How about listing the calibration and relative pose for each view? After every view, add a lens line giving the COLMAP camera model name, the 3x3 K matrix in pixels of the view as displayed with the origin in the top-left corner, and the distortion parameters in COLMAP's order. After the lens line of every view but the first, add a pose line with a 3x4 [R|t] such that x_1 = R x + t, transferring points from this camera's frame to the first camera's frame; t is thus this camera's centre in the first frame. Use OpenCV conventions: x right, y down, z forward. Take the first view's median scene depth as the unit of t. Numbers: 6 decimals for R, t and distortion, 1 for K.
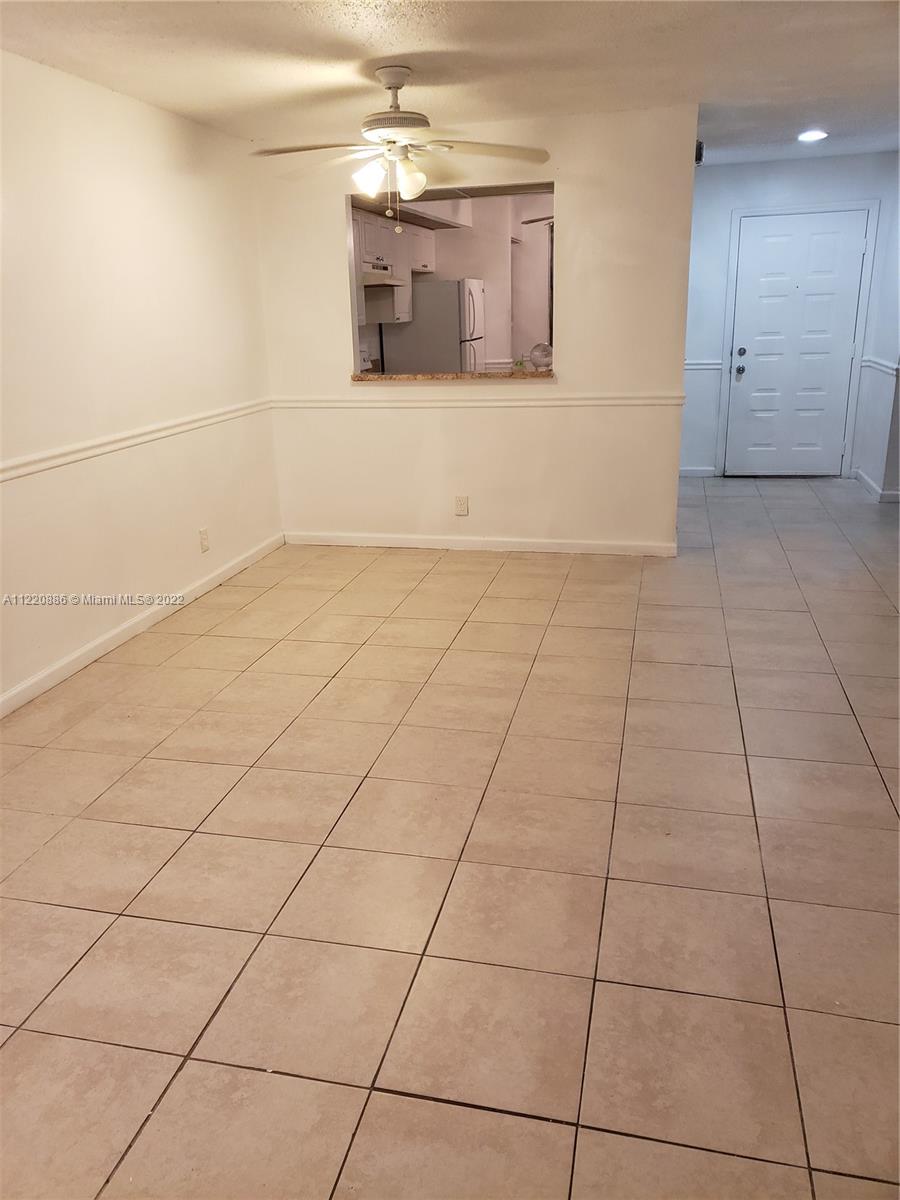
lens RADIAL K [[930.4, 0, 450.0], [0, 930.4, 600.0], [0, 0, 1]] dist [0.065390, -0.099780]
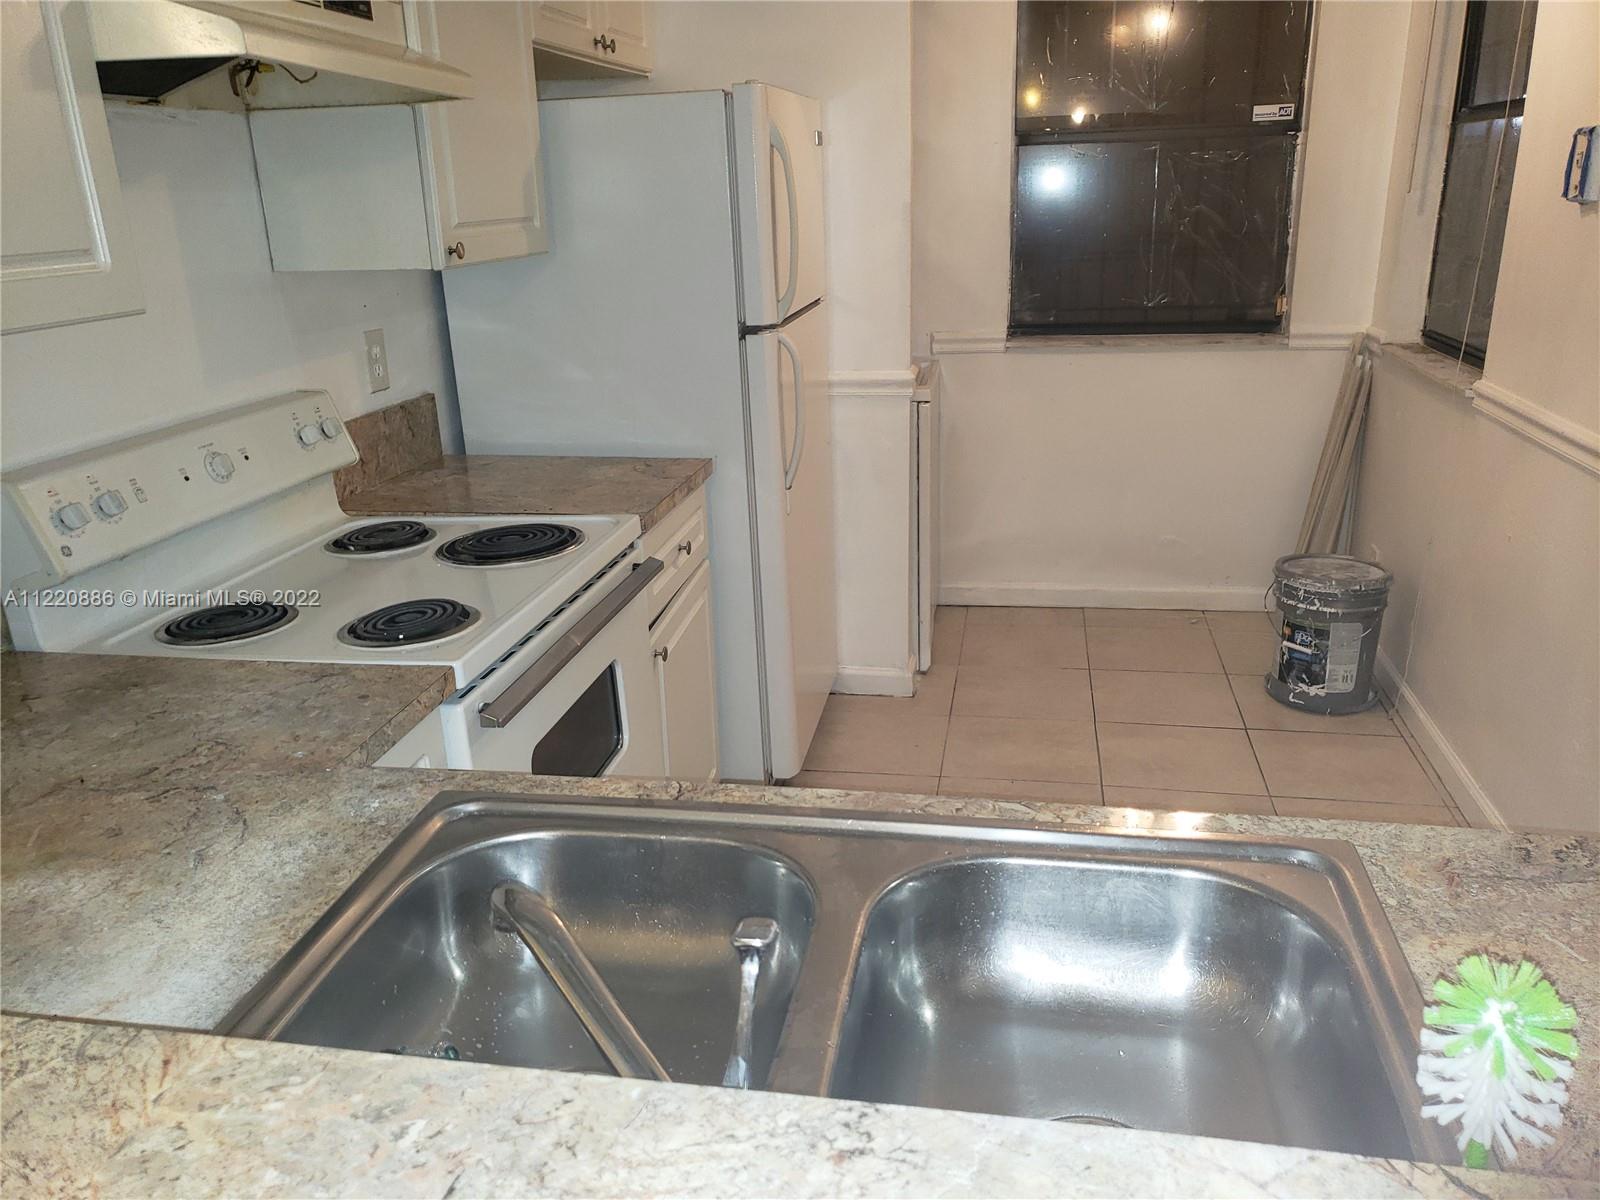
lens RADIAL K [[1244.7, 0, 792.1], [0, 1244.7, 617.3], [0, 0, 1]] dist [0.024600, -0.001141]
pose [[0.999392, -0.014900, 0.031511, 0.012885], [0.014111, 0.999585, 0.025108, -0.198411], [-0.031872, -0.024648, 0.999188, 0.629616]]
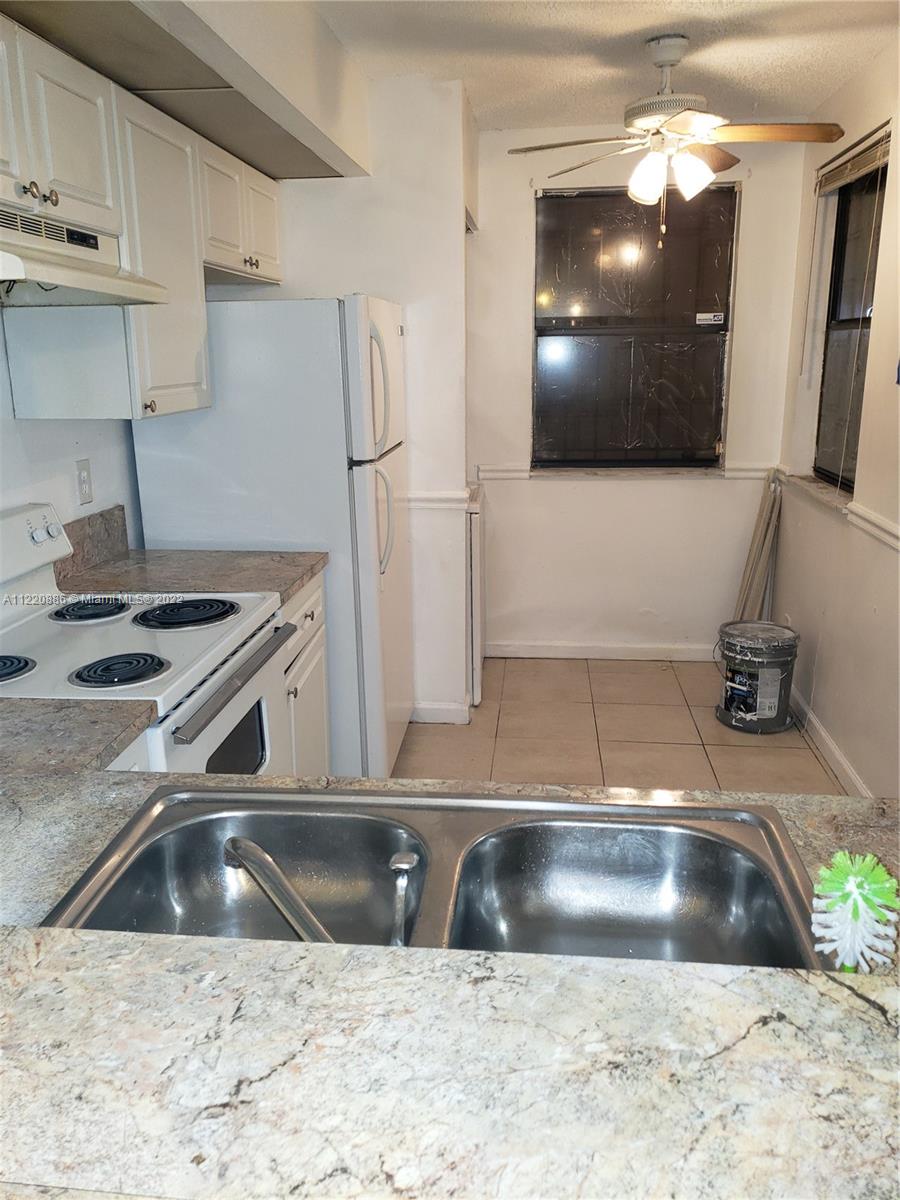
lens RADIAL K [[930.4, 0, 450.0], [0, 930.4, 600.0], [0, 0, 1]] dist [0.065390, -0.099780]
pose [[0.992662, -0.012965, 0.120223, 0.005526], [0.018828, 0.998682, -0.047753, -0.197543], [-0.119445, 0.049666, 0.991598, 0.612575]]
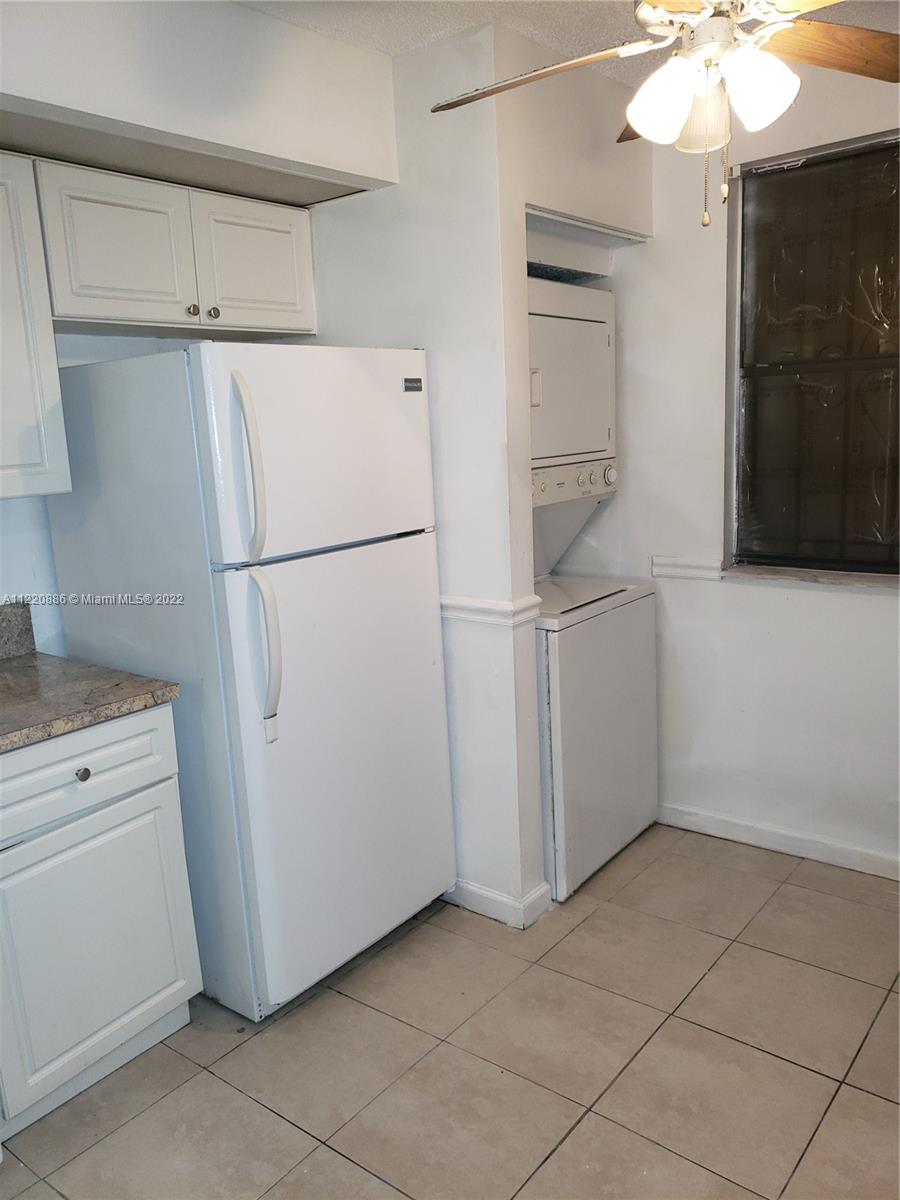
lens RADIAL K [[930.4, 0, 450.0], [0, 930.4, 600.0], [0, 0, 1]] dist [0.065390, -0.099780]
pose [[0.900497, 0.068106, -0.429495, 0.183023], [-0.110083, 0.991191, -0.073630, -0.246067], [0.420697, 0.113584, 0.900063, 0.759931]]
